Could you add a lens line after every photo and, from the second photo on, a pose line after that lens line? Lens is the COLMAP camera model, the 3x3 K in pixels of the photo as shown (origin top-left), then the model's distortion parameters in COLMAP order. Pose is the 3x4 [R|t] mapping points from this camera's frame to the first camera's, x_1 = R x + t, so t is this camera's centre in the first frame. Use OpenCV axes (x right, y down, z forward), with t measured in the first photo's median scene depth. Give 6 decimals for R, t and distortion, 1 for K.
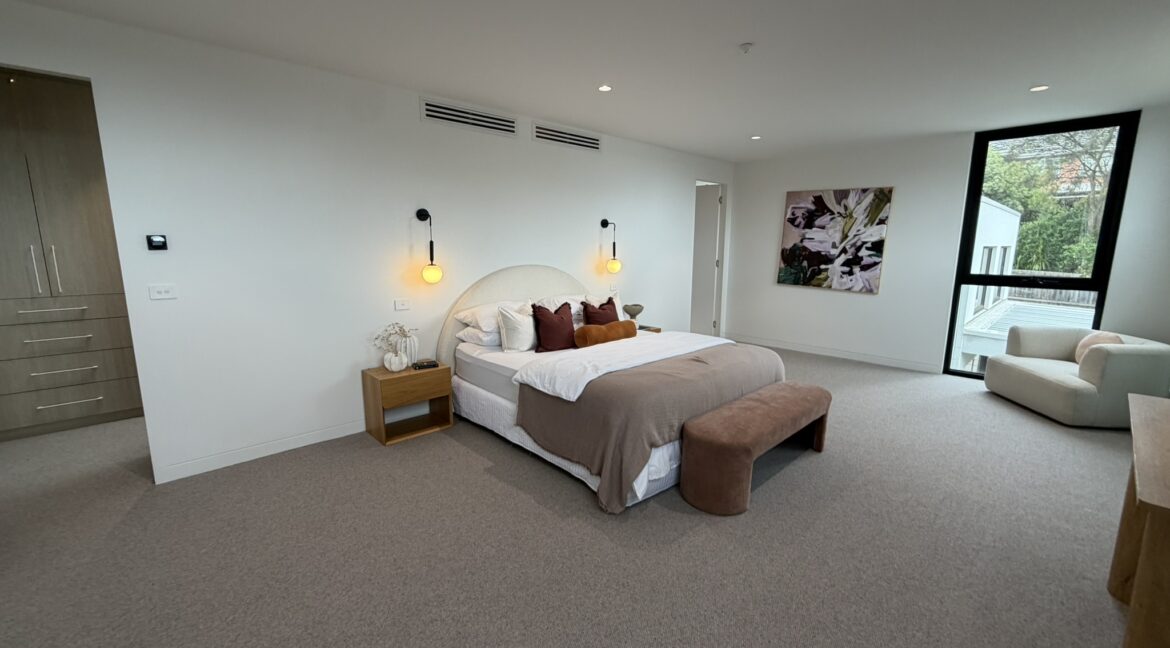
lens RADIAL K [[463.3, 0, 578.2], [0, 463.3, 321.6], [0, 0, 1]] dist [-0.003181, -0.000166]
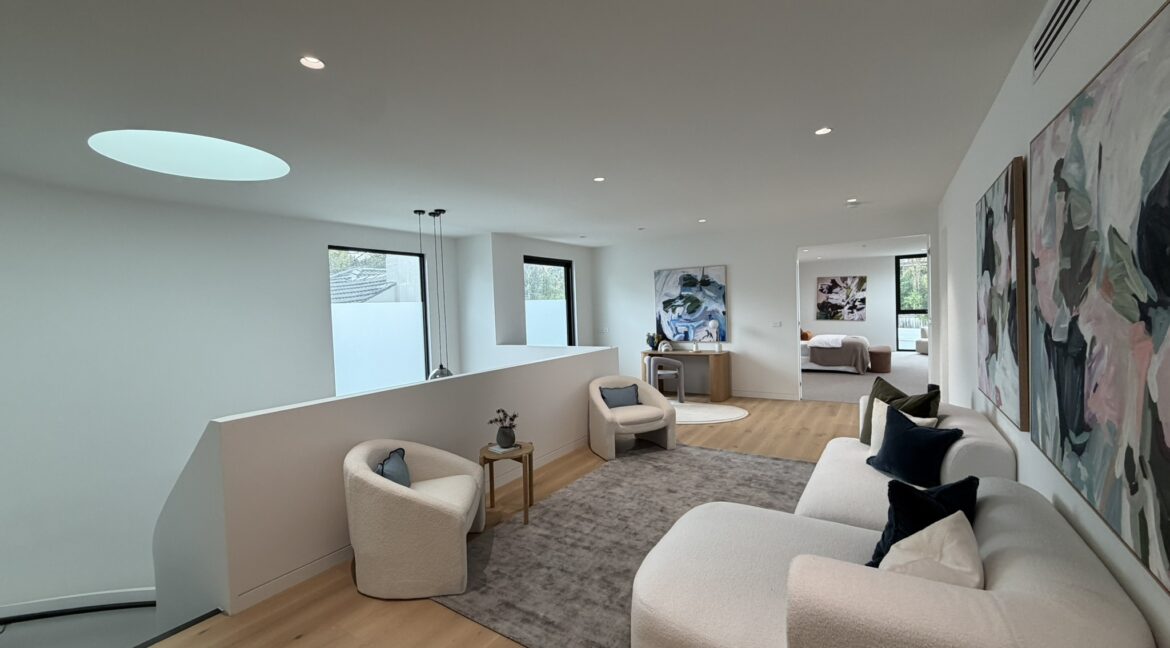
lens RADIAL K [[463.3, 0, 578.2], [0, 463.3, 321.6], [0, 0, 1]] dist [-0.003181, -0.000166]
pose [[0.971350, -0.045094, 0.233337, -1.259011], [0.076916, 0.988640, -0.129128, 0.130400], [-0.224863, 0.143376, 0.963784, -0.888224]]
